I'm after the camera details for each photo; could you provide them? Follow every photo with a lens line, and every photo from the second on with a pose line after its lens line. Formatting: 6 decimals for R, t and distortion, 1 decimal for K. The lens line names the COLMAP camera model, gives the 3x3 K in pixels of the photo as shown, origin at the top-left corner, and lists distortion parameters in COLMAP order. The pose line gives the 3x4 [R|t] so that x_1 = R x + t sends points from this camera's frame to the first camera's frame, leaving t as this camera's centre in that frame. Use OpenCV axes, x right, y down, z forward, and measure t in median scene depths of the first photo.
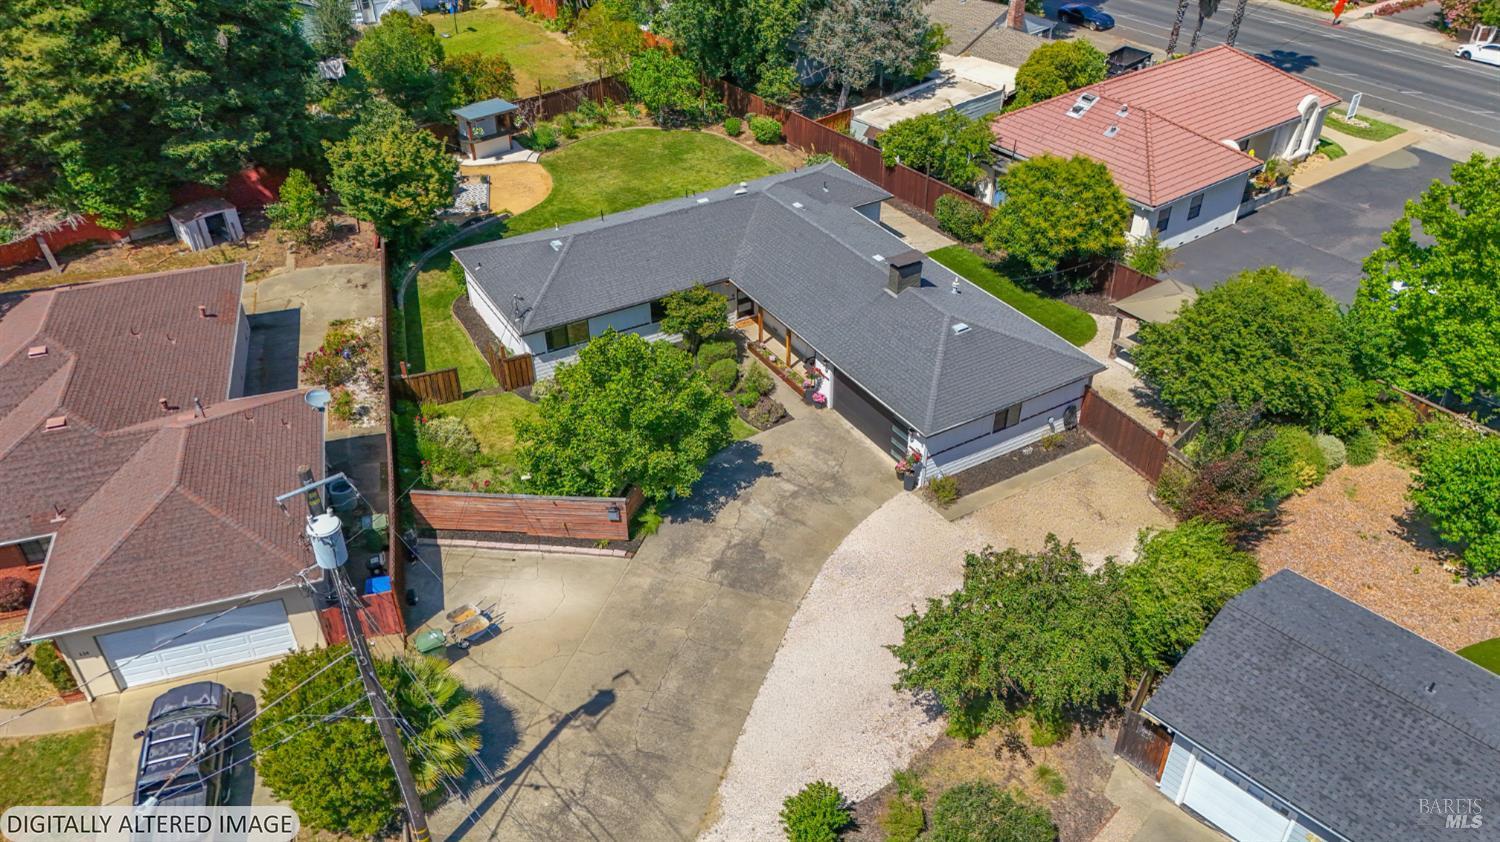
lens RADIAL K [[1079.0, 0, 755.3], [0, 1079.0, 420.7], [0, 0, 1]] dist [0.071749, -0.063057]
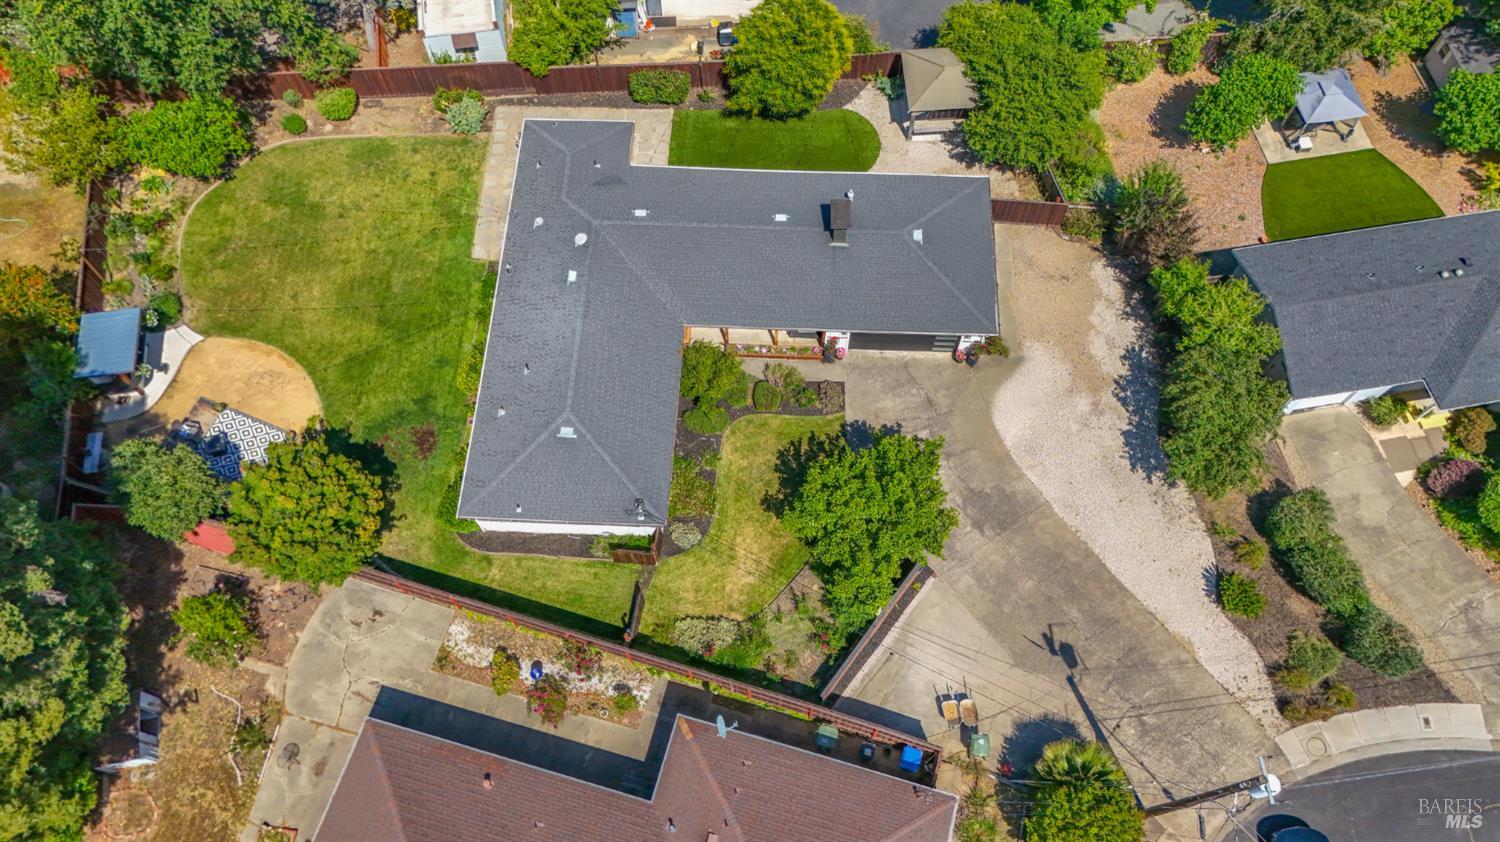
lens RADIAL K [[1079.0, 0, 755.3], [0, 1079.0, 420.7], [0, 0, 1]] dist [0.071749, -0.063057]
pose [[0.551391, -0.758304, 0.347769, -0.386019], [0.489875, 0.631733, 0.600780, -0.612872], [-0.675271, -0.160901, 0.719806, 0.182892]]
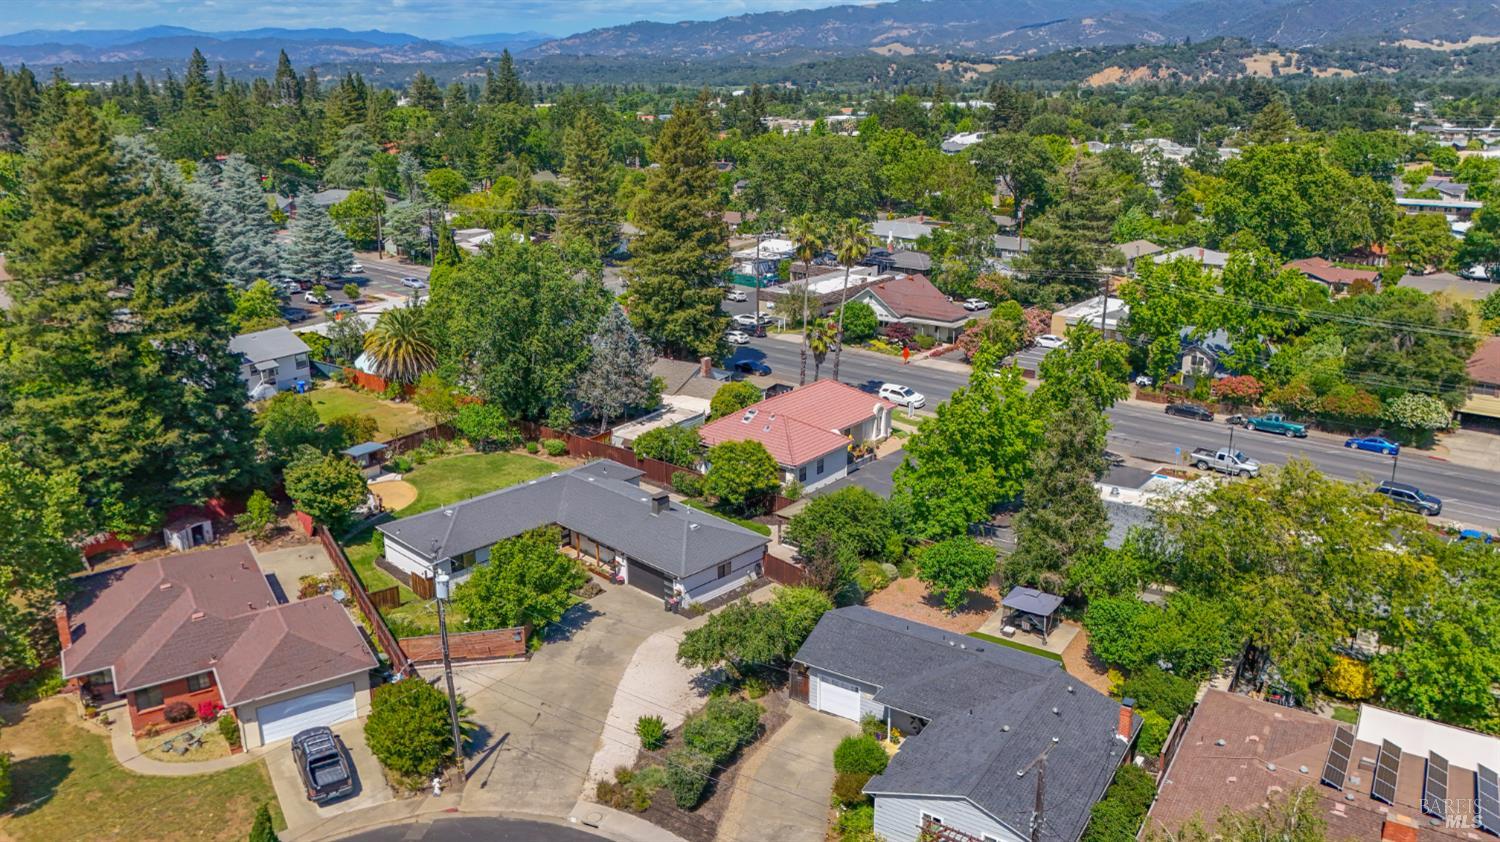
lens RADIAL K [[1079.0, 0, 755.3], [0, 1079.0, 420.7], [0, 0, 1]] dist [0.071749, -0.063057]
pose [[0.966218, -0.073494, 0.247026, -0.122127], [0.146355, 0.945406, -0.291183, 0.239557], [-0.212140, 0.317499, 0.924224, -0.634095]]
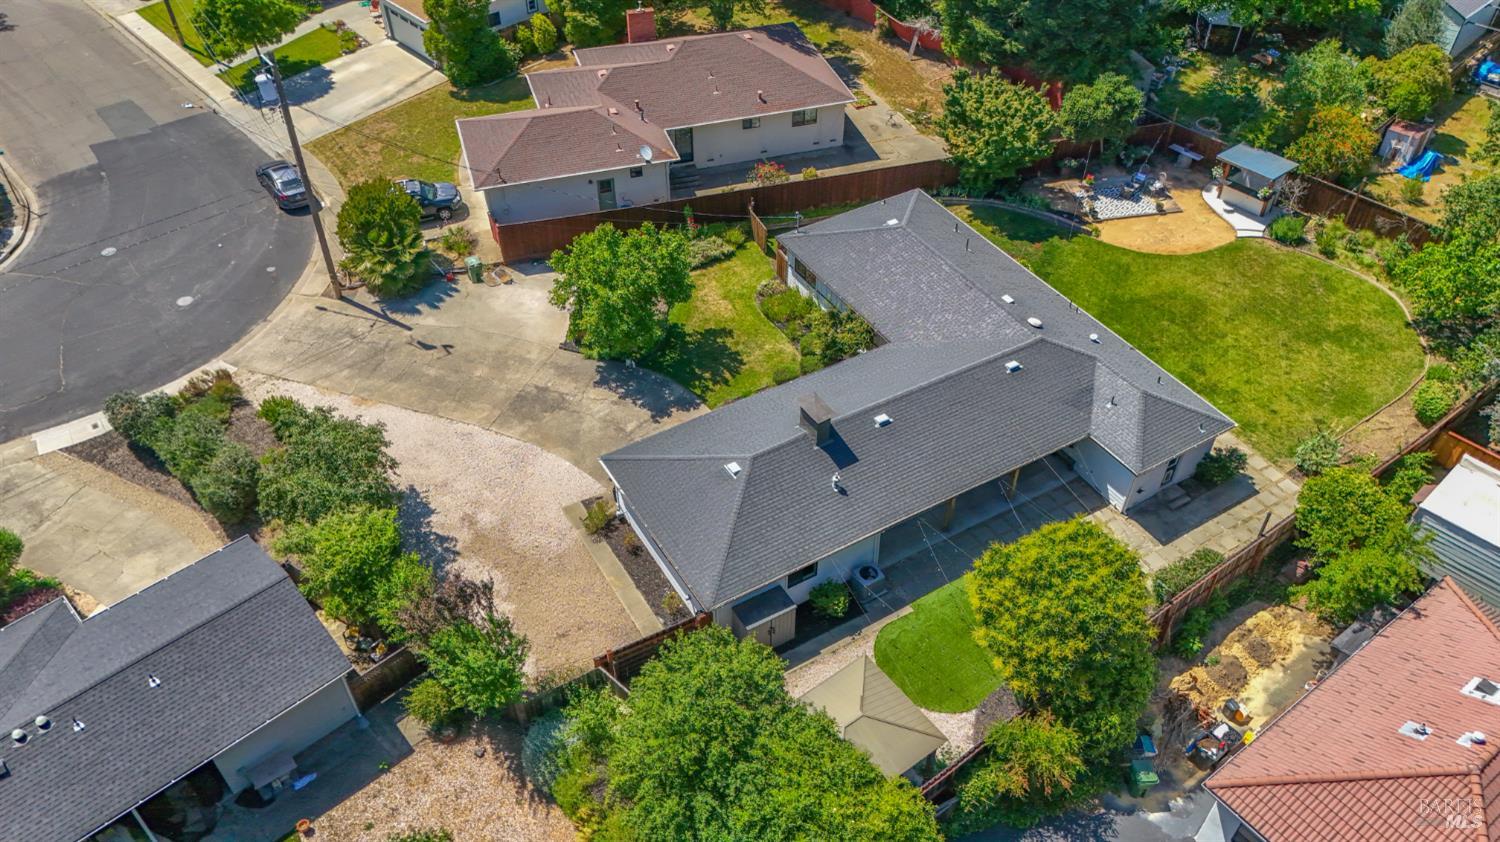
lens RADIAL K [[1079.0, 0, 755.3], [0, 1079.0, 420.7], [0, 0, 1]] dist [0.071749, -0.063057]
pose [[0.006361, 0.692023, -0.721847, 0.689150], [-0.578583, 0.591308, 0.561779, -0.536566], [0.815599, 0.414075, 0.404154, 0.486366]]
